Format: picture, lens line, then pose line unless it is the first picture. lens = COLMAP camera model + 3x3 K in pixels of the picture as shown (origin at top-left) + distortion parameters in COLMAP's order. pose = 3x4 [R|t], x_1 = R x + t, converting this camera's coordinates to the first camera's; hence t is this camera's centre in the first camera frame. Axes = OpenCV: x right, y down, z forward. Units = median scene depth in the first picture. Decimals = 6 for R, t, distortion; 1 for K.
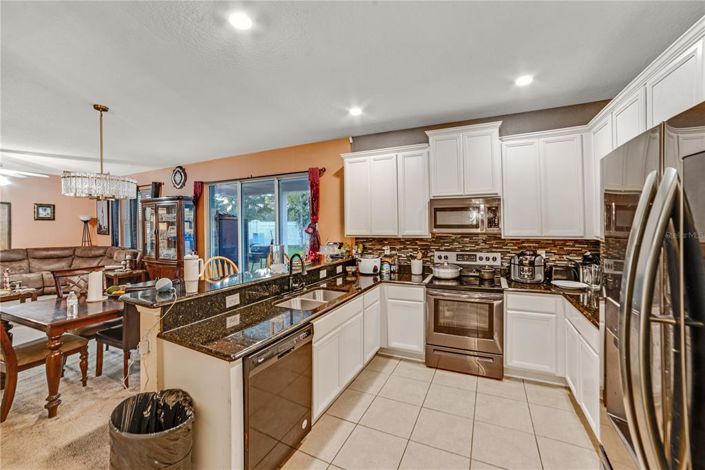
lens RADIAL K [[279.0, 0, 352.5], [0, 279.0, 235.0], [0, 0, 1]] dist [-0.117687, 0.035366]
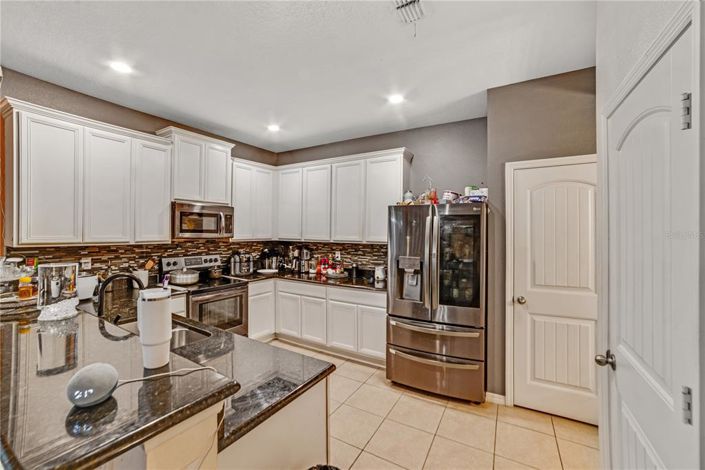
lens RADIAL K [[284.4, 0, 348.9], [0, 284.4, 232.0], [0, 0, 1]] dist [-0.085728, 0.044199]
pose [[0.113804, 0.005743, 0.993487, -0.575399], [0.016231, 0.999839, -0.007639, -0.011034], [-0.993371, 0.016995, 0.113692, 0.311357]]
